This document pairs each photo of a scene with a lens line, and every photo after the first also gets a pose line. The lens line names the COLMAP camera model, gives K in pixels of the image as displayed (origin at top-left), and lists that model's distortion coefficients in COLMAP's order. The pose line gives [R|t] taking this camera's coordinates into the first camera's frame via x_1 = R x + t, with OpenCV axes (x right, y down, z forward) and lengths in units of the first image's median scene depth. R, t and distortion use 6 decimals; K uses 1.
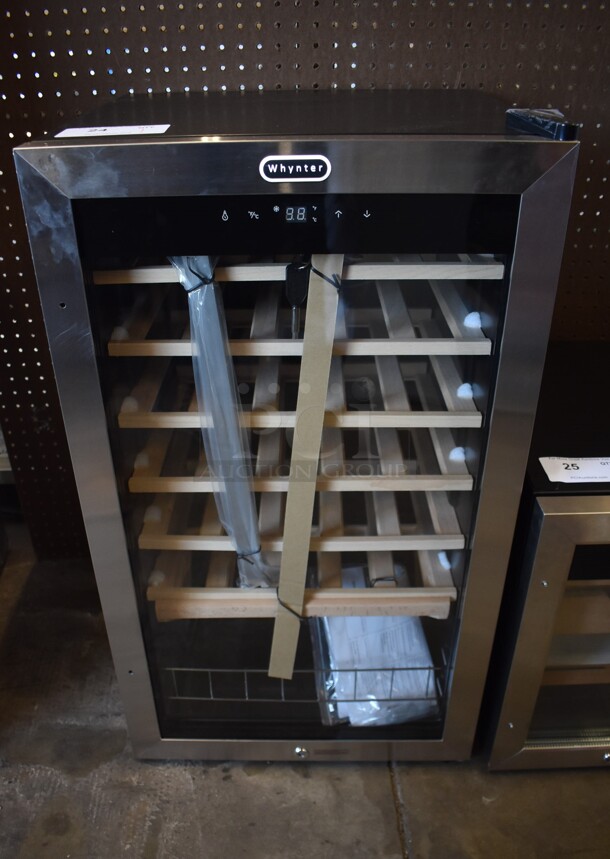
lens RADIAL K [[755.3, 0, 306.2], [0, 755.3, 489.5], [0, 0, 1]] dist [-0.147240, 0.074405]
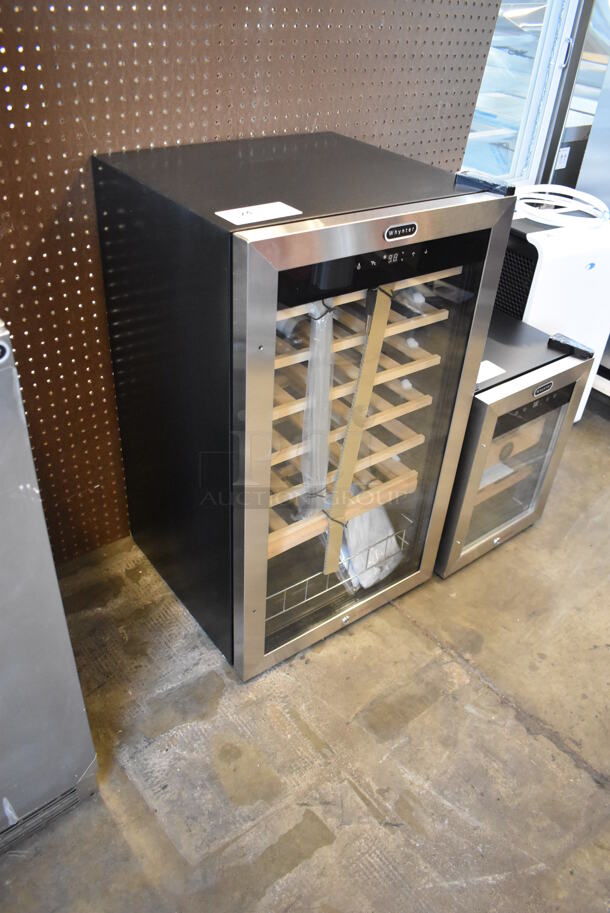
lens RADIAL K [[709.6, 0, 305.0], [0, 709.6, 456.5], [0, 0, 1]] dist [-0.079613, 0.004588]
pose [[0.796610, -0.306548, 0.521000, -0.705494], [0.276250, 0.951228, 0.137301, -0.150024], [-0.537679, 0.034551, 0.842441, -0.095491]]
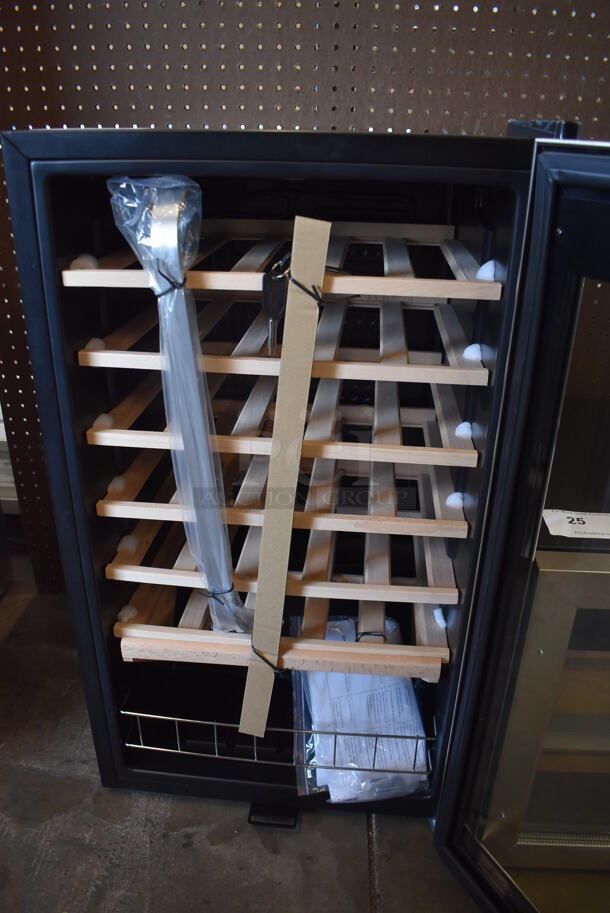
lens RADIAL K [[699.0, 0, 321.6], [0, 699.0, 454.1], [0, 0, 1]] dist [-0.092618, -0.000099]
pose [[0.996748, 0.058071, -0.055866, 0.077909], [-0.065697, 0.987084, -0.146112, 0.031547], [0.046659, 0.149307, 0.987689, 0.131130]]
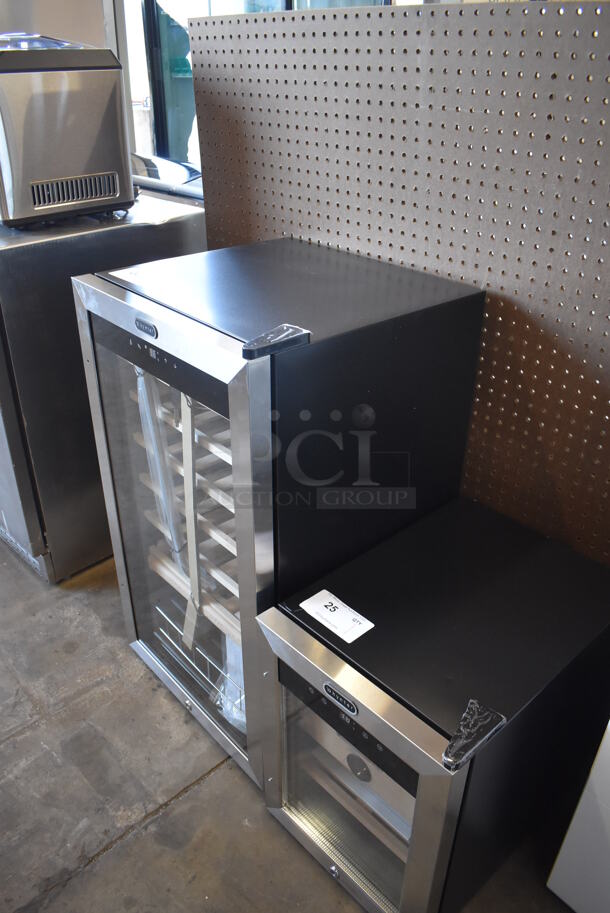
lens RADIAL K [[709.6, 0, 305.0], [0, 709.6, 456.5], [0, 0, 1]] dist [-0.079613, 0.004588]
pose [[0.662534, 0.380387, -0.645255, 0.859598], [-0.424448, 0.900453, 0.095016, -0.300857], [0.617165, 0.210926, 0.758035, 0.037489]]
